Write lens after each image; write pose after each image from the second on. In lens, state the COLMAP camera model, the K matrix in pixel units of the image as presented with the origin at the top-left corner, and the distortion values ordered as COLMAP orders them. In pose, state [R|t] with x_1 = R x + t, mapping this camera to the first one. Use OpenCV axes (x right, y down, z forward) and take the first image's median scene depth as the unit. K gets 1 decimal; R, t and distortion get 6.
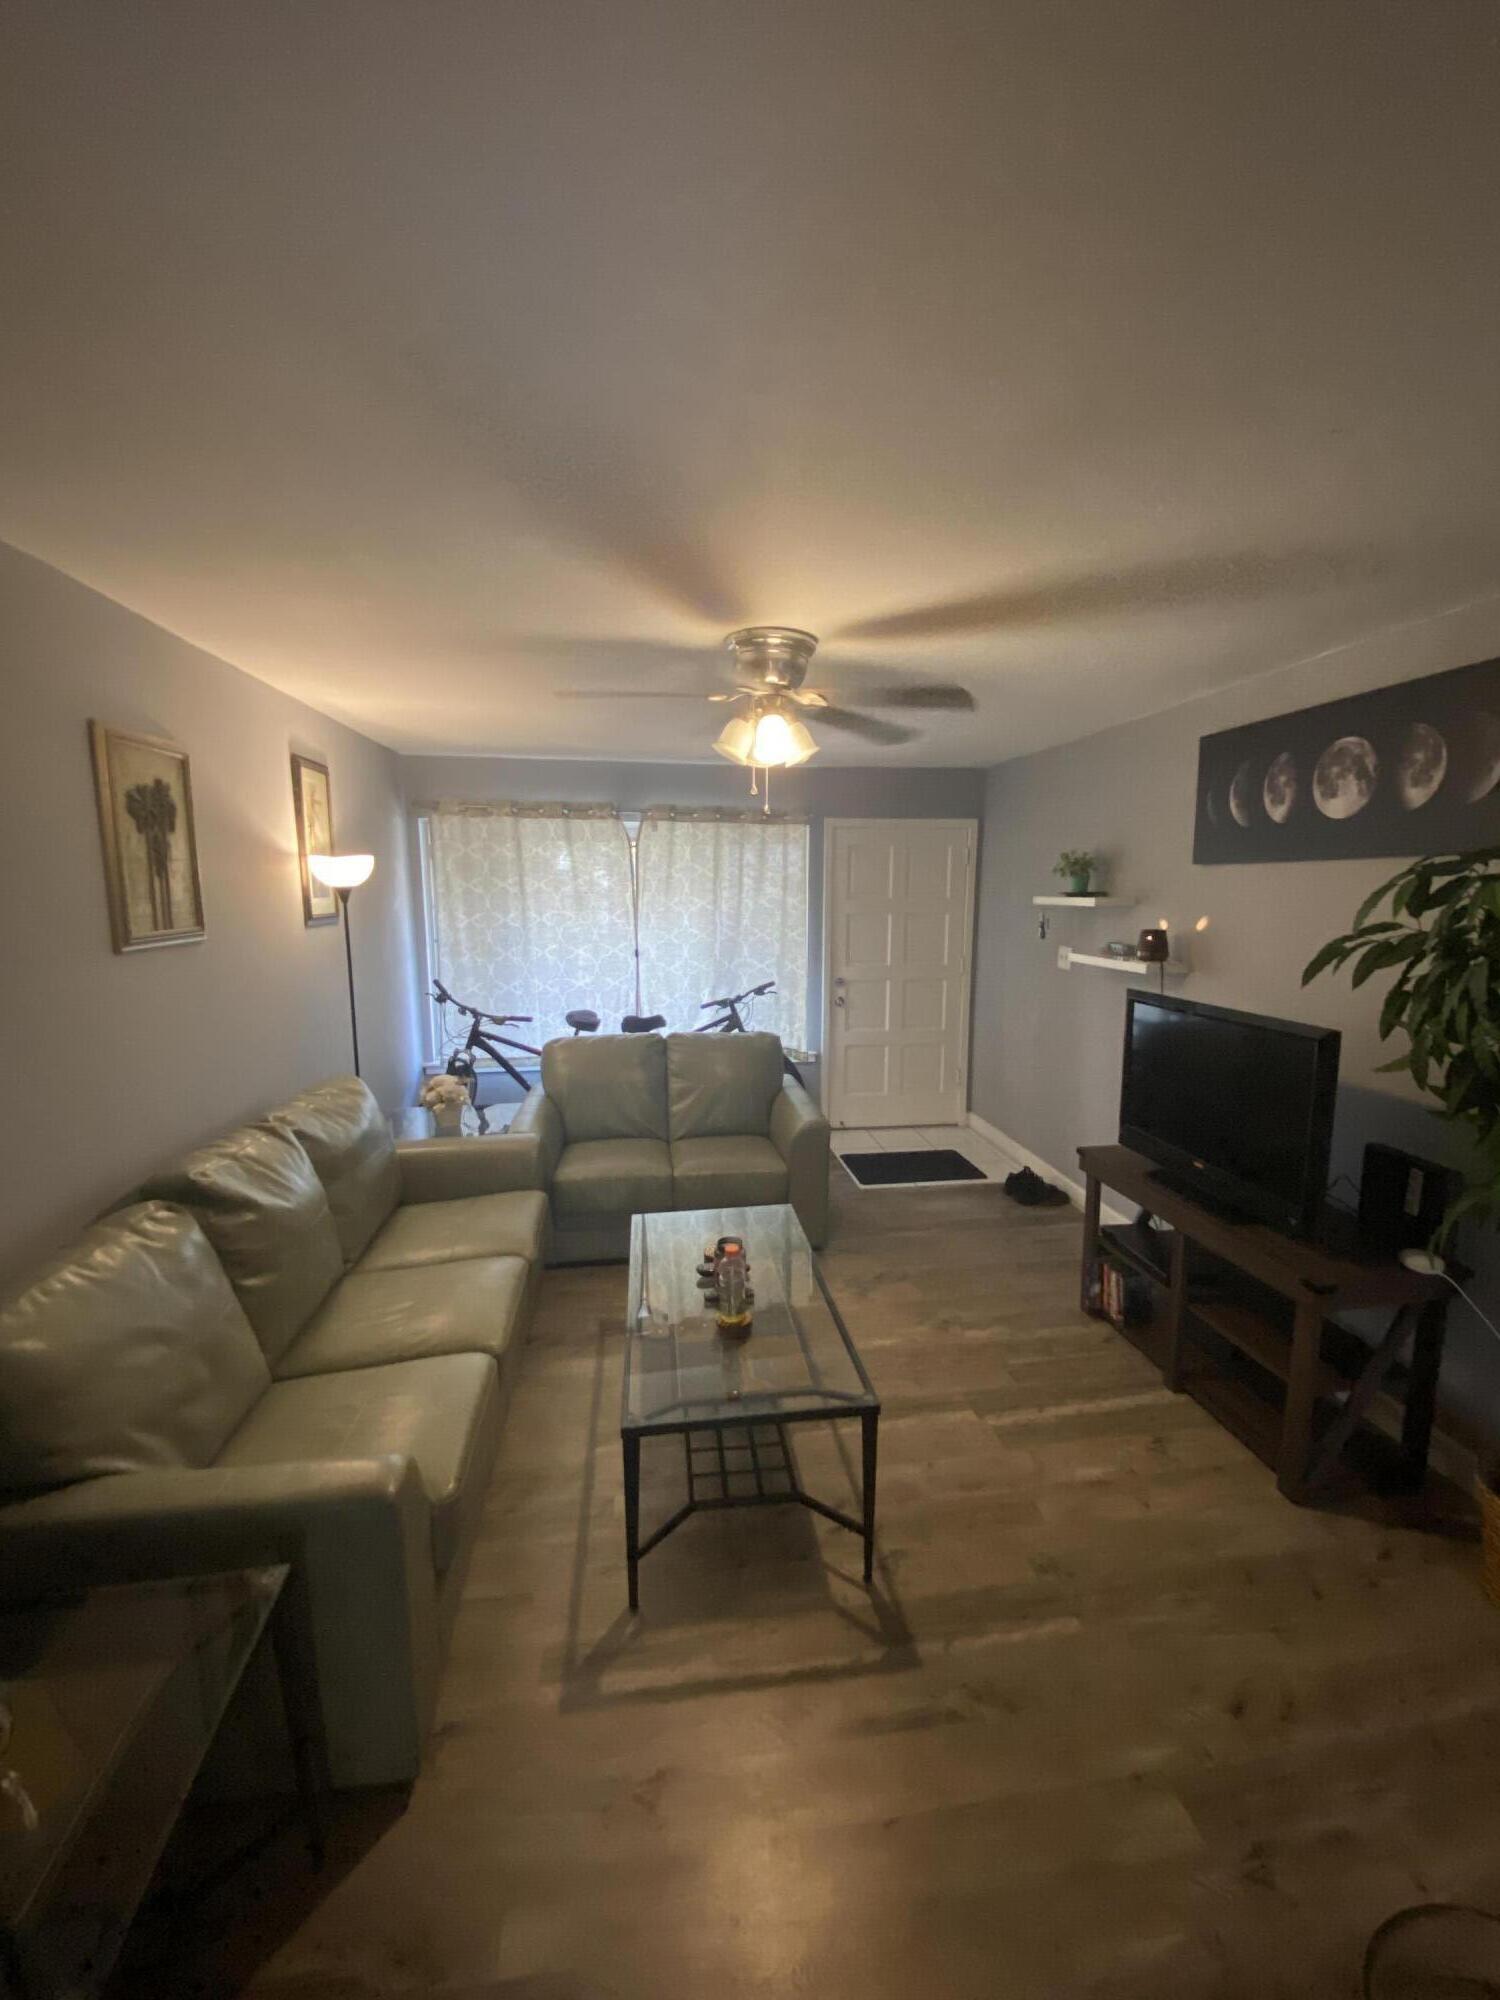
lens RADIAL K [[820.1, 0, 754.7], [0, 820.1, 994.7], [0, 0, 1]] dist [-0.003502, -0.000999]
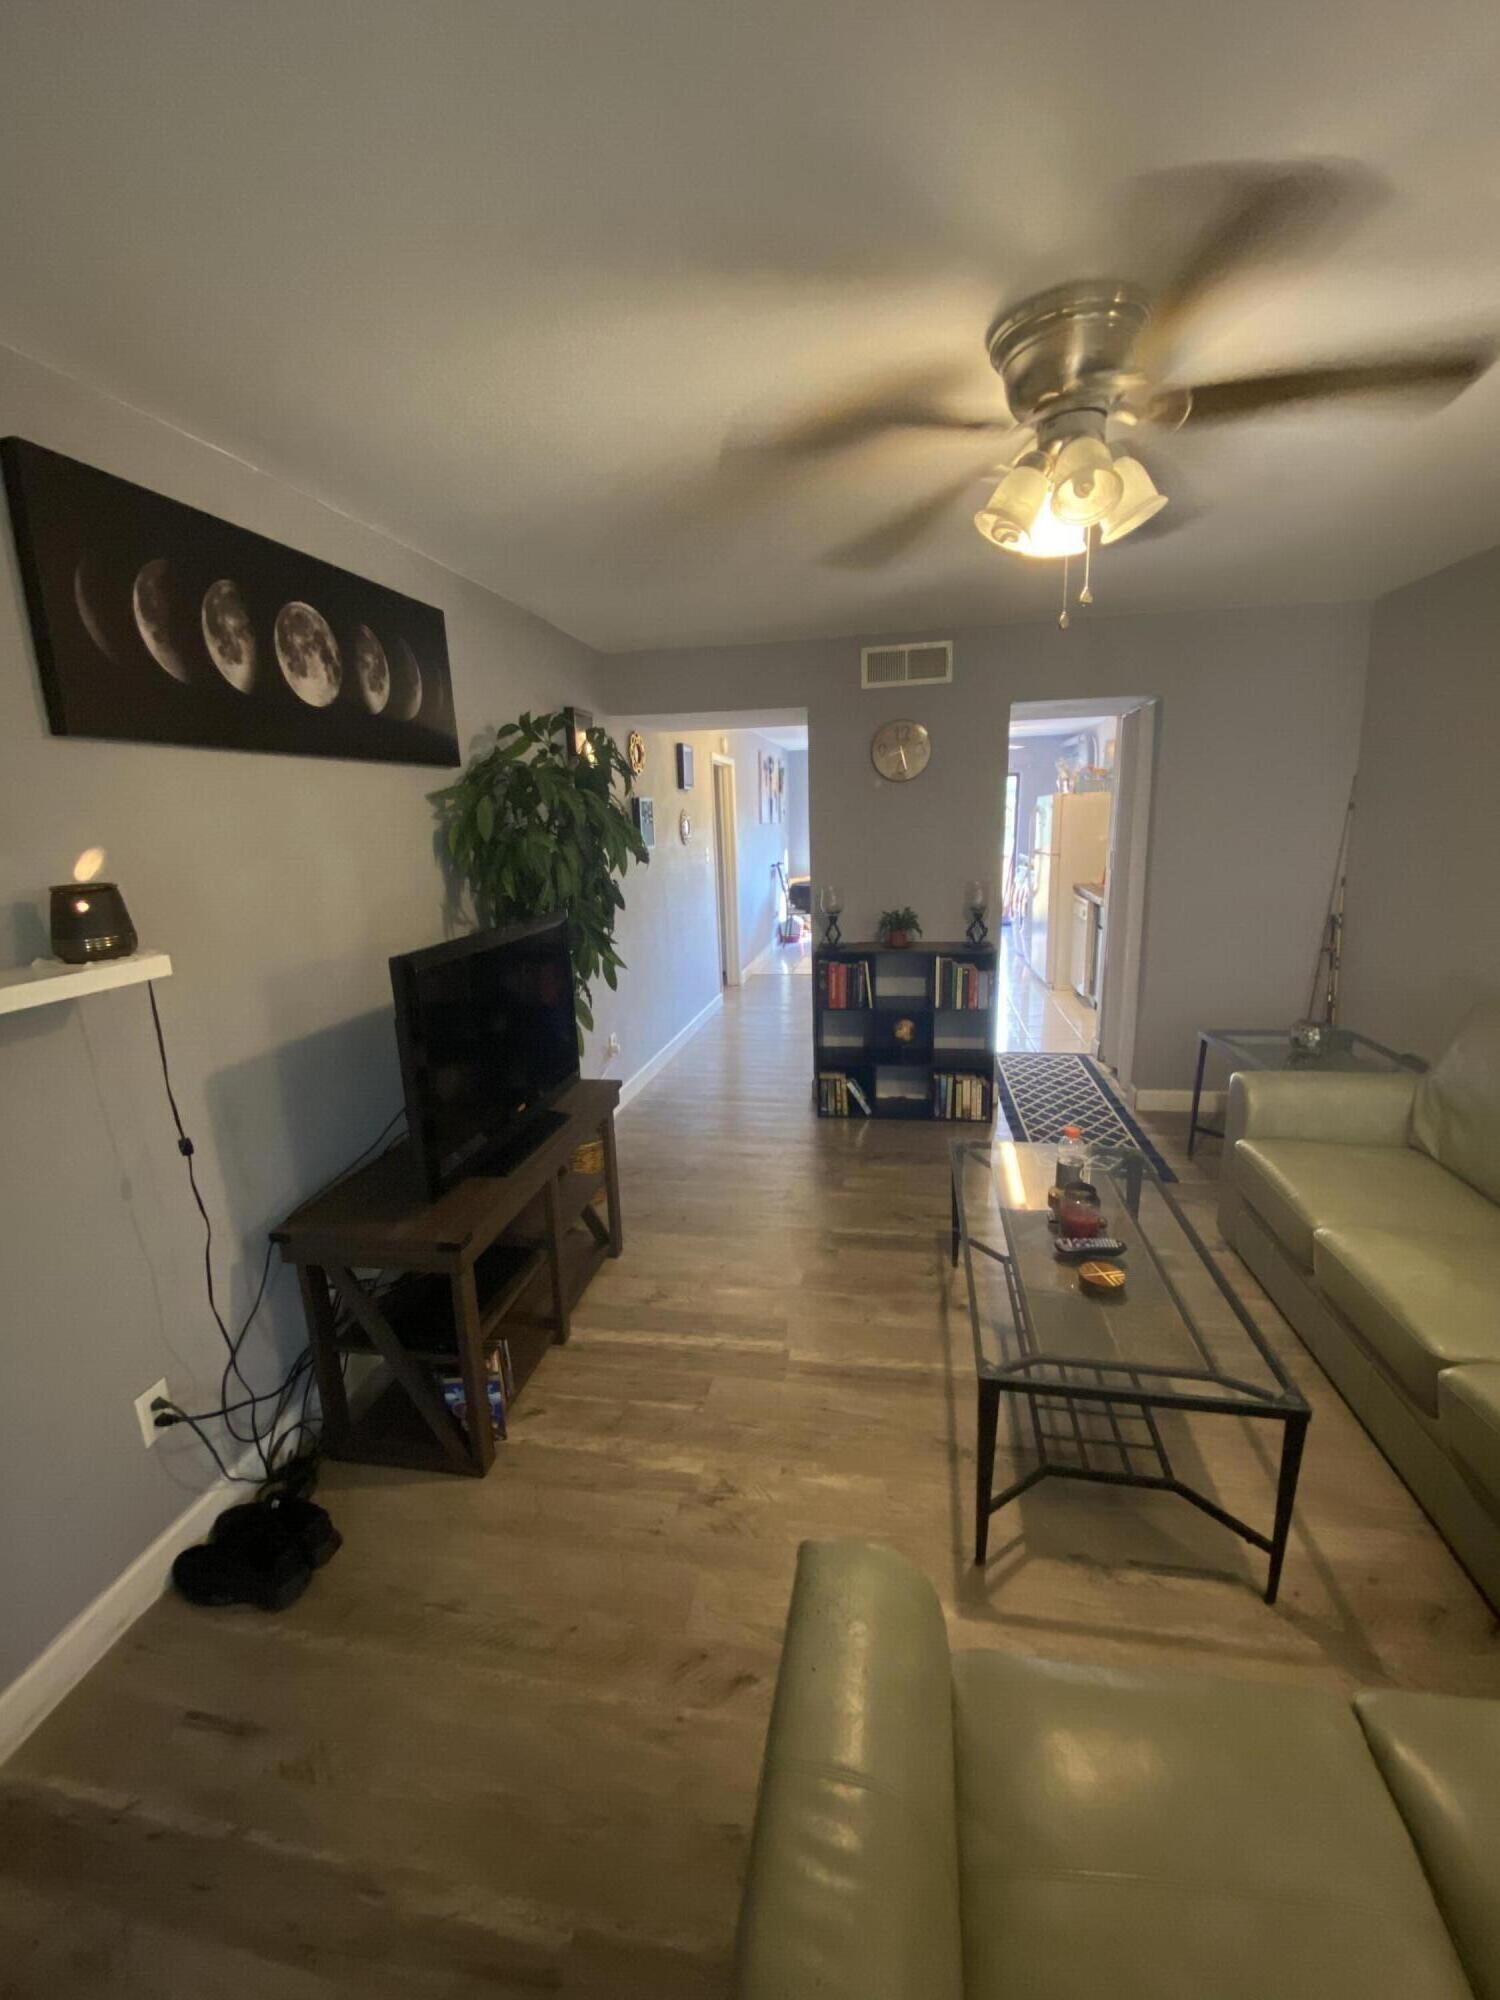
lens RADIAL K [[820.1, 0, 763.3], [0, 820.1, 1005.3], [0, 0, 1]] dist [-0.003502, -0.000999]
pose [[-0.952962, -0.035419, 0.301013, 0.030352], [0.075292, 0.934353, 0.348303, -0.185620], [-0.293589, 0.354584, -0.887736, 1.689872]]
